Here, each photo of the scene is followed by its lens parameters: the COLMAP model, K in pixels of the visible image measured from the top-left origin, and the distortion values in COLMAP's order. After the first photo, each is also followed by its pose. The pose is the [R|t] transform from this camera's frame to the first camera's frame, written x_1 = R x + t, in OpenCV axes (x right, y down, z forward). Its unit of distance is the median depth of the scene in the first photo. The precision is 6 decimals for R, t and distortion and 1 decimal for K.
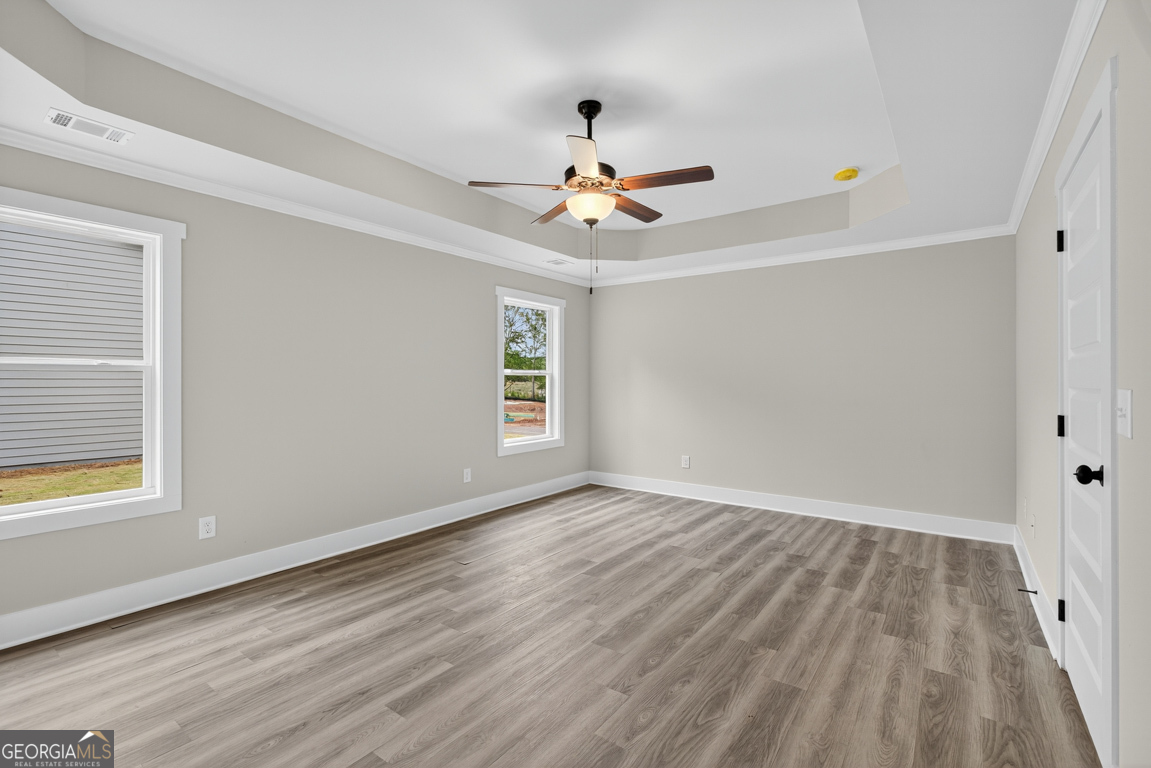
lens RADIAL K [[511.9, 0, 572.4], [0, 511.9, 378.1], [0, 0, 1]] dist [-0.000818, 0.000667]
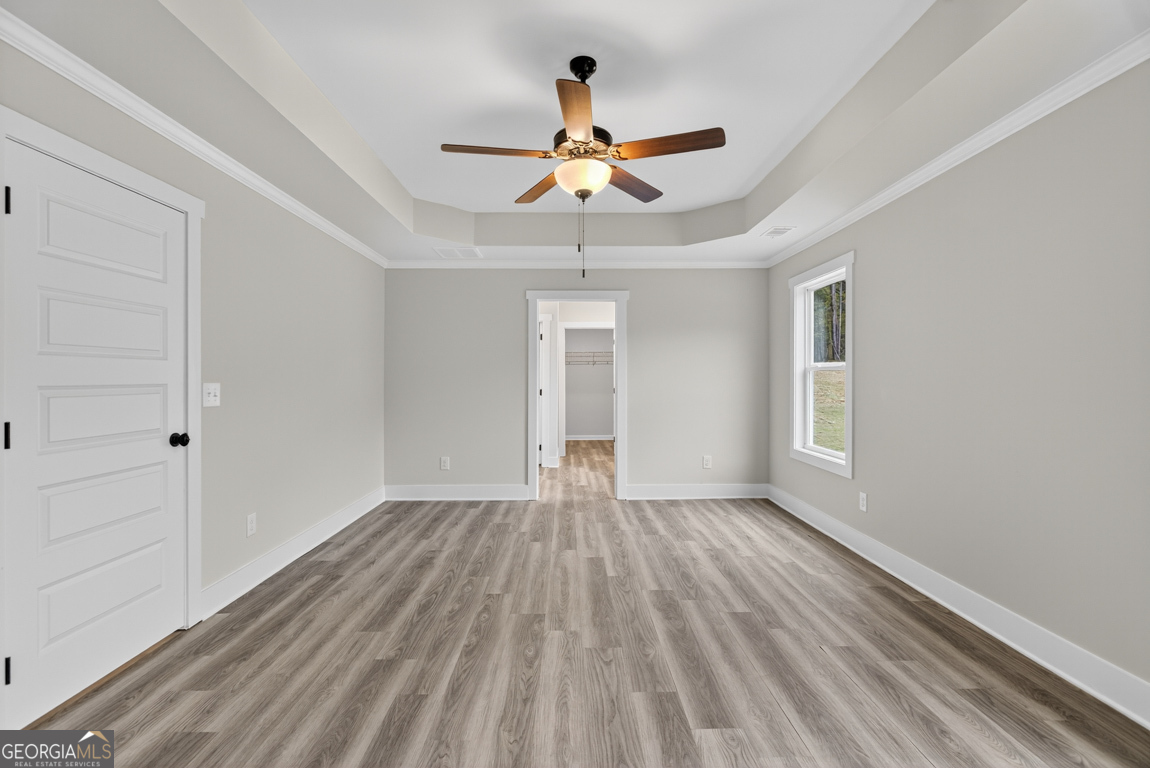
lens RADIAL K [[523.2, 0, 572.3], [0, 523.2, 369.1], [0, 0, 1]] dist [-0.003229, -0.000557]
pose [[-0.796706, -0.009317, -0.604296, 0.531912], [0.005705, 0.999721, -0.022936, 0.011783], [0.604341, -0.021721, -0.796430, 1.529495]]
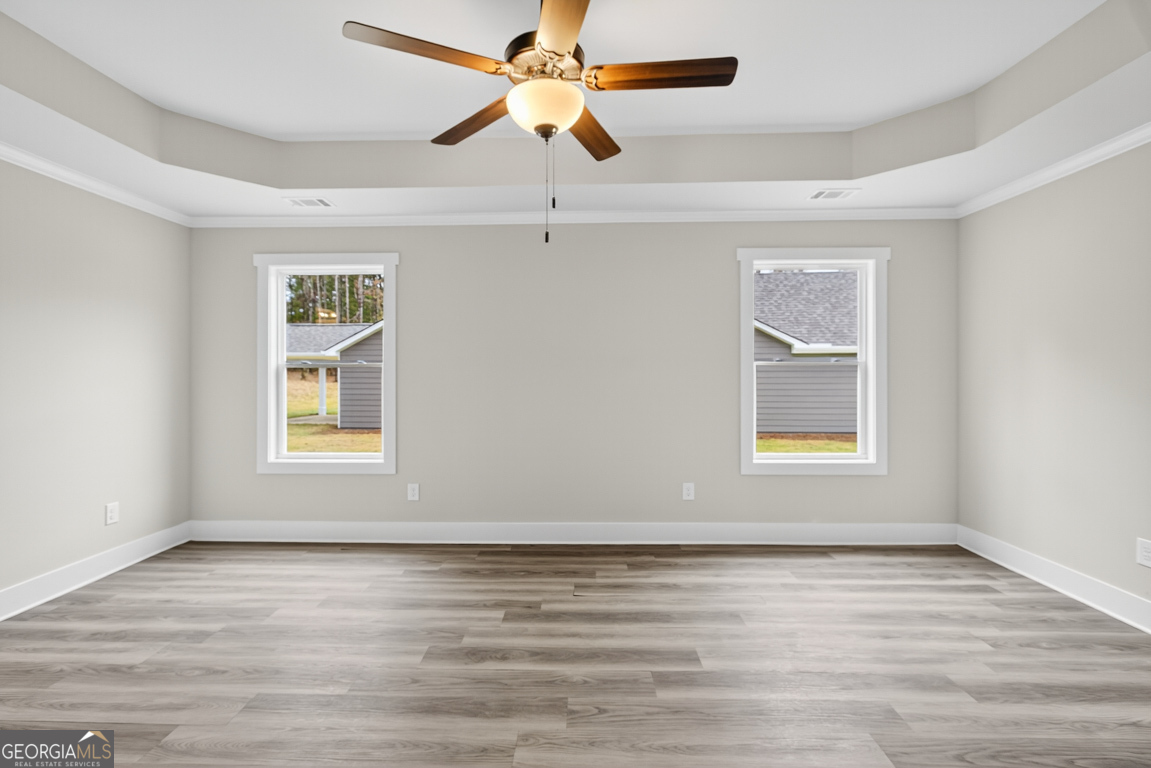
lens RADIAL K [[513.0, 0, 575.2], [0, 513.0, 371.6], [0, 0, 1]] dist [-0.003169, 0.000111]
pose [[0.579250, -0.005011, -0.815135, 0.529817], [0.007578, 0.999971, -0.000762, 0.001363], [0.815115, -0.005736, 0.579271, 0.586753]]
